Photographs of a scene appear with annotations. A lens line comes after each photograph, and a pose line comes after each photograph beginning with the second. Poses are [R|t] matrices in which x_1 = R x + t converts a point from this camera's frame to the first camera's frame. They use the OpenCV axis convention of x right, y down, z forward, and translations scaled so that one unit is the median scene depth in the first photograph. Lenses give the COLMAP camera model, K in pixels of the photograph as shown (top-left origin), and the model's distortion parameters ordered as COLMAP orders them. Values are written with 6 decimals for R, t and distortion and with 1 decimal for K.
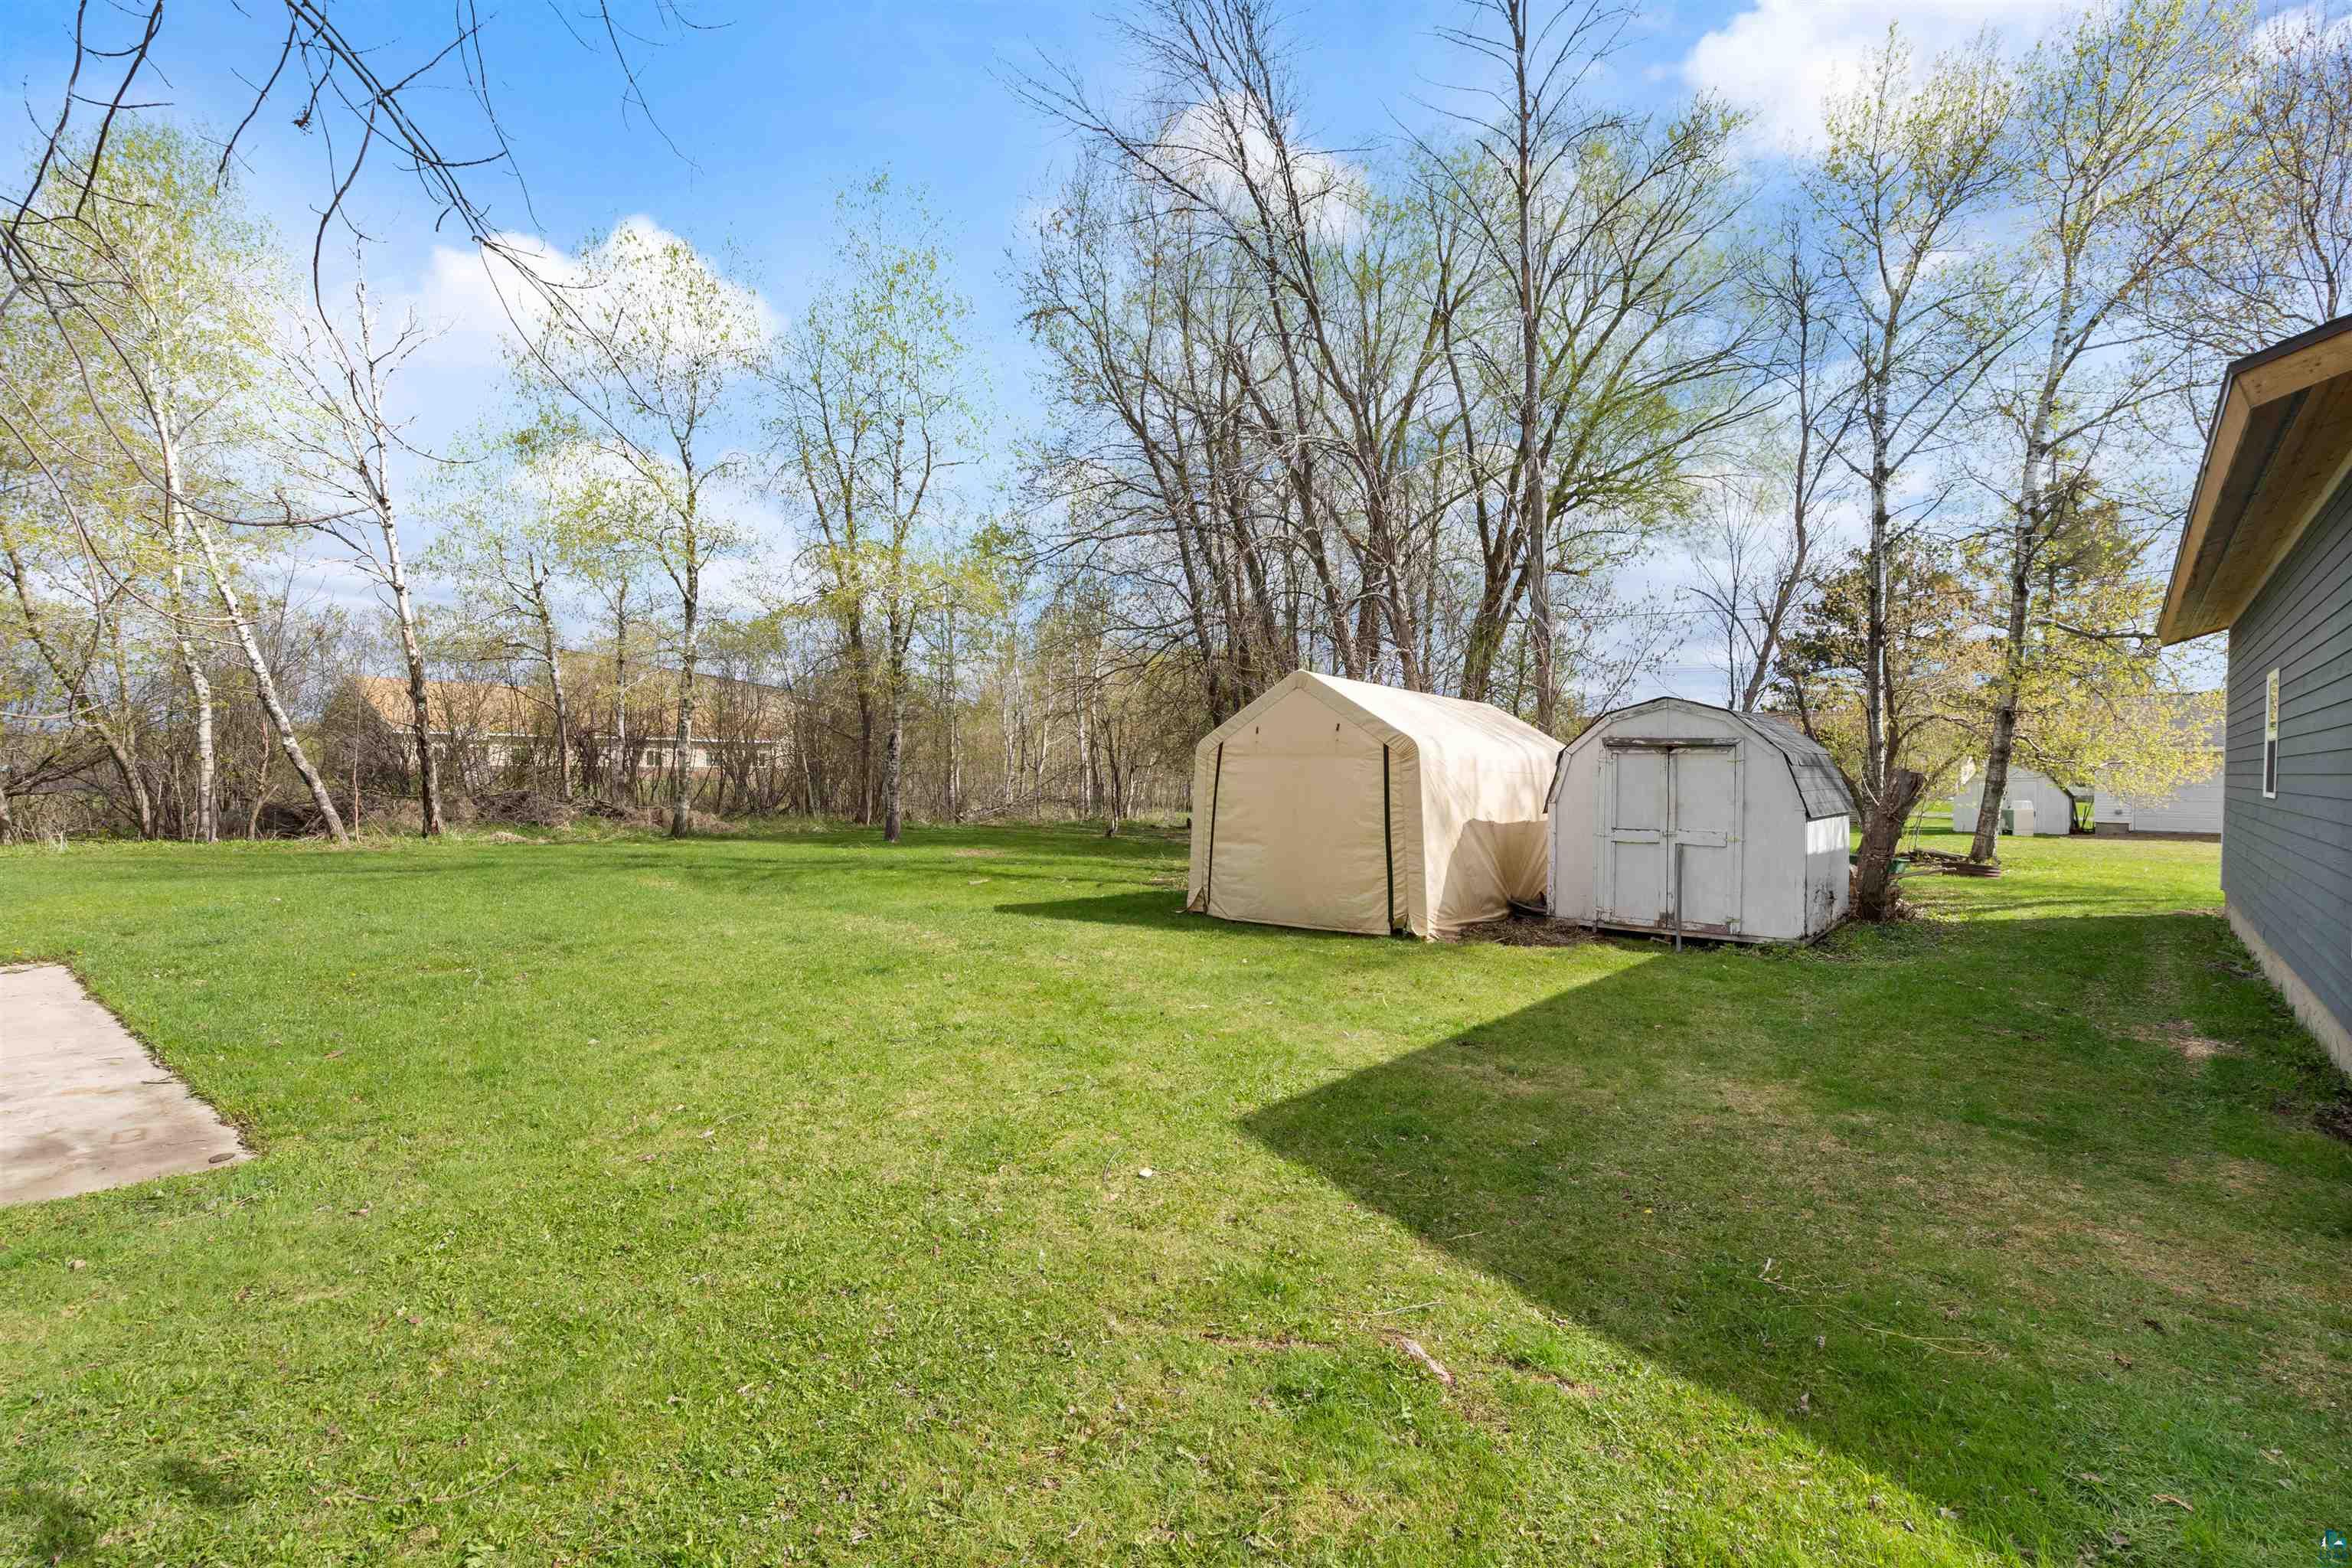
lens RADIAL K [[1066.0, 0, 1177.2], [0, 1066.0, 791.7], [0, 0, 1]] dist [-0.004798, 0.002719]
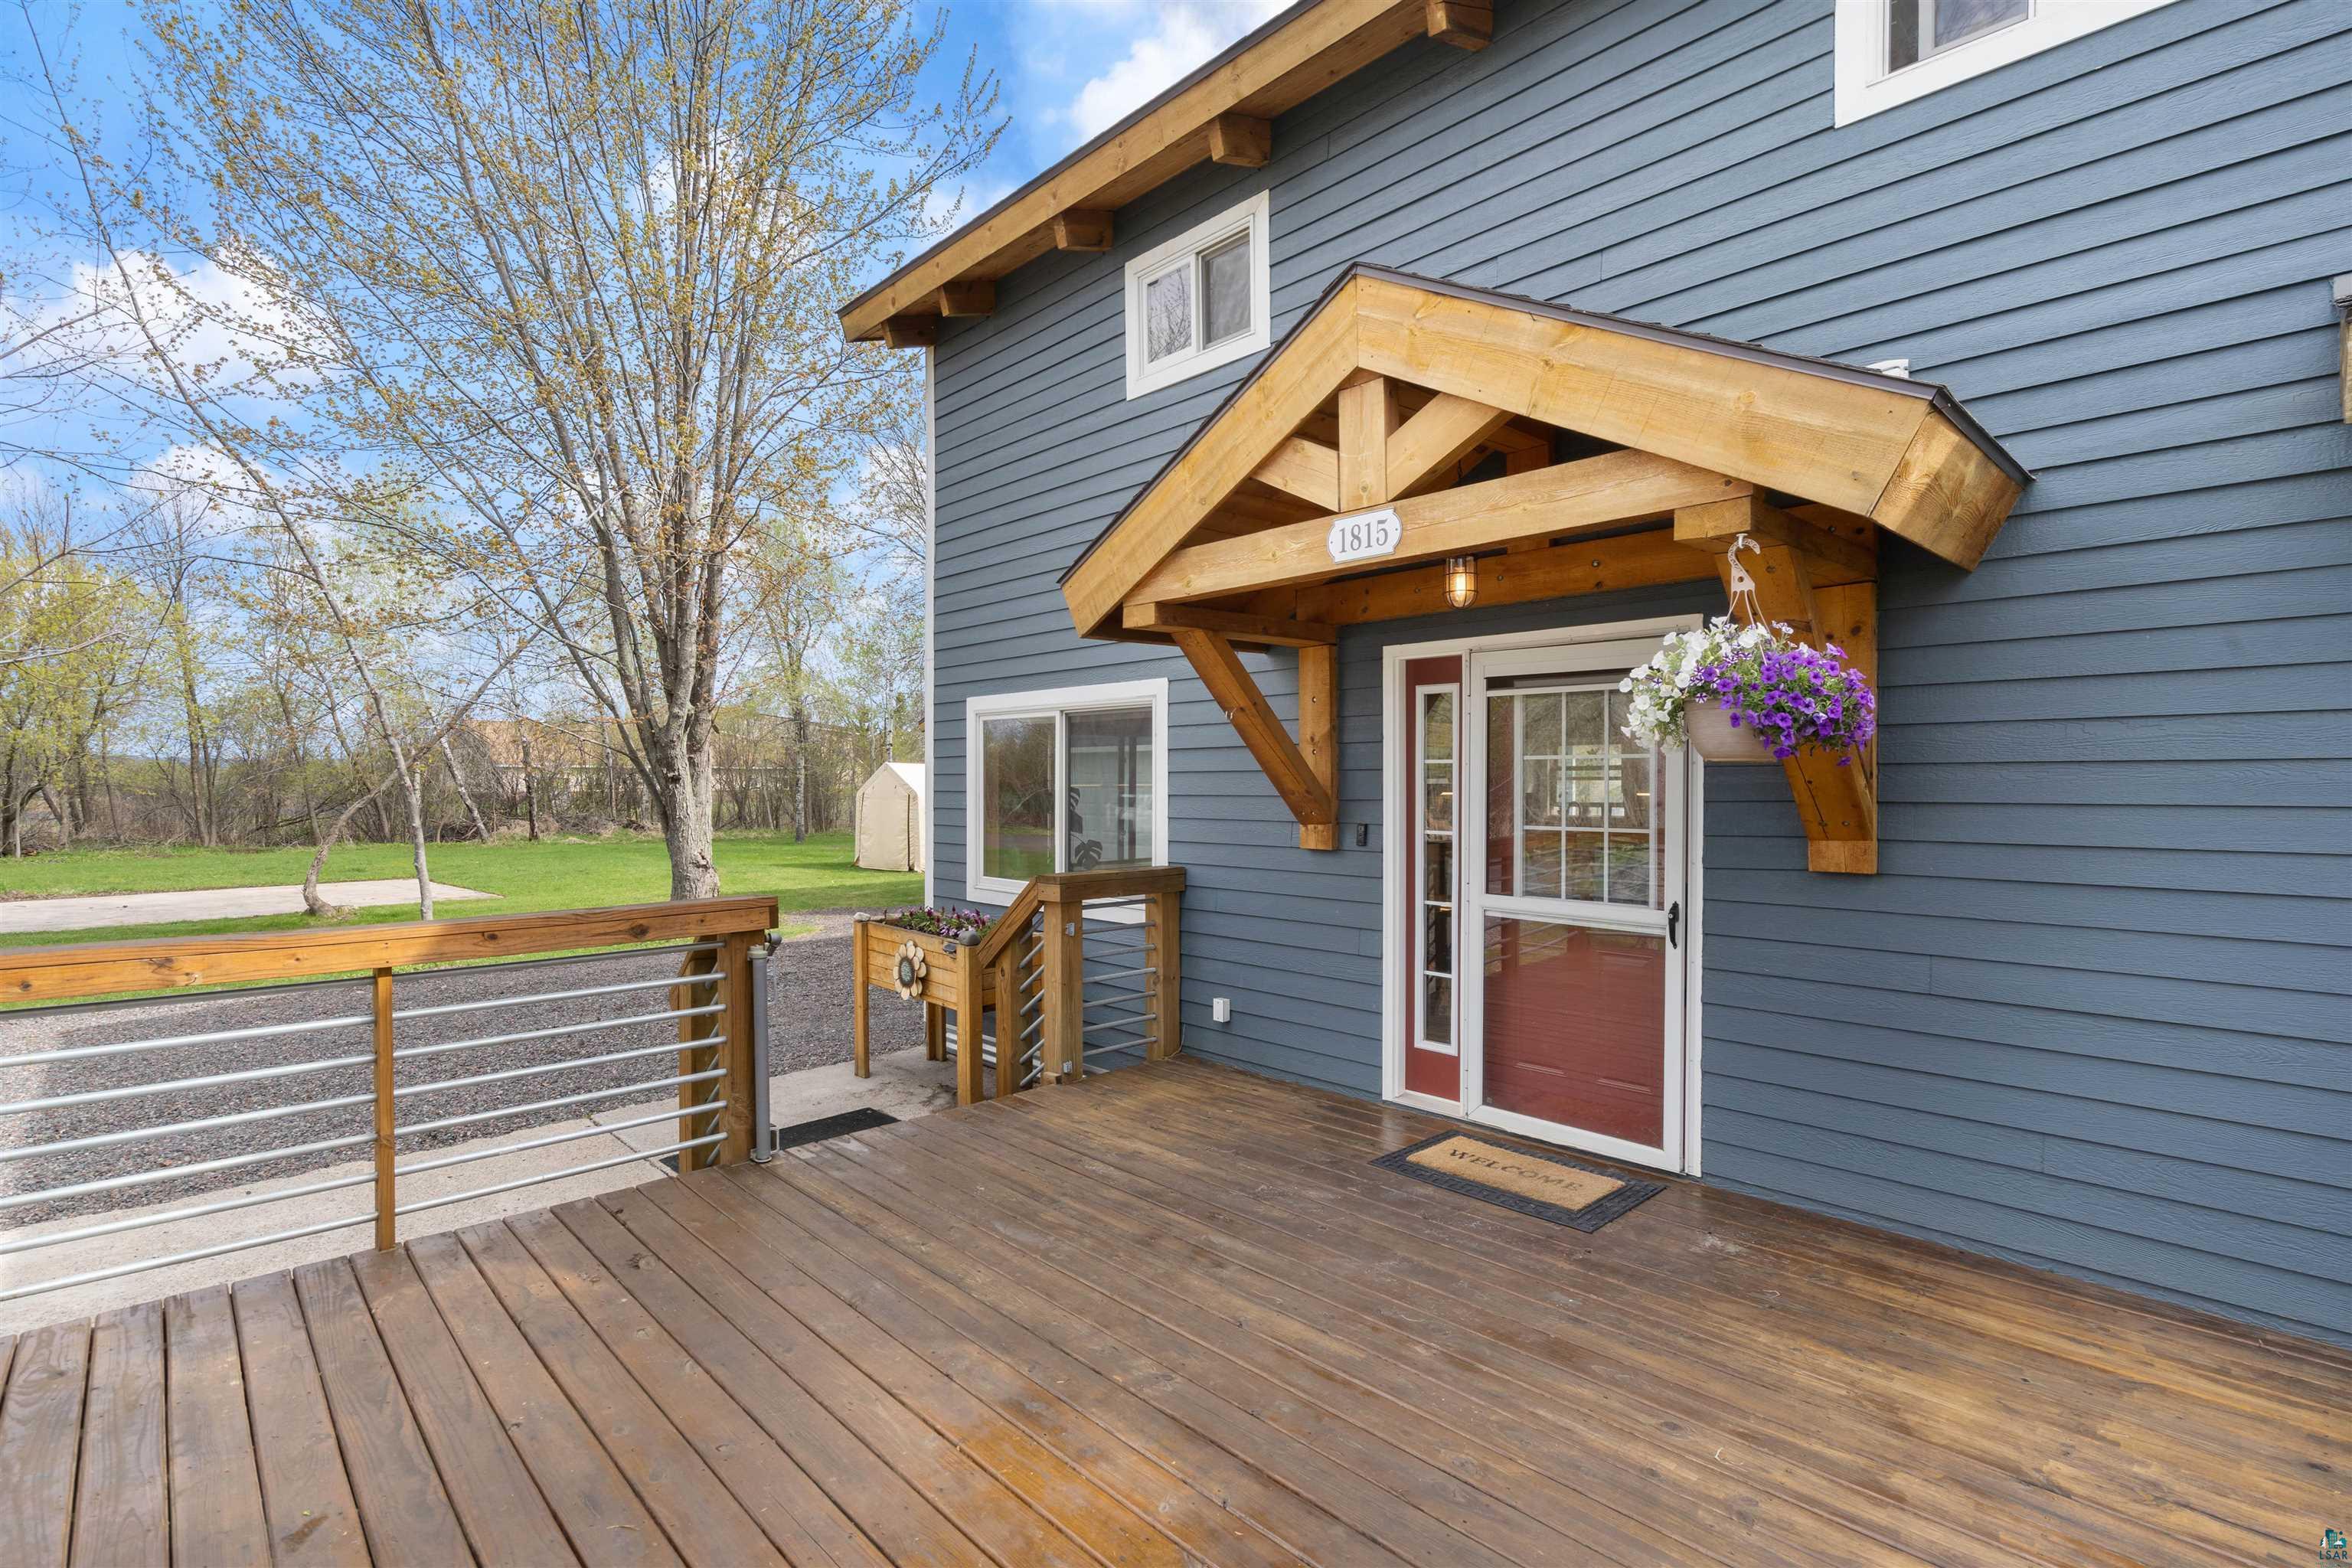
lens RADIAL K [[1066.0, 0, 1186.4], [0, 1066.0, 799.0], [0, 0, 1]] dist [-0.004798, 0.002719]
pose [[0.998635, -0.008925, -0.051457, 0.510606], [0.008639, 0.999946, -0.005791, -0.007270], [0.051506, 0.005338, 0.998658, -0.765454]]
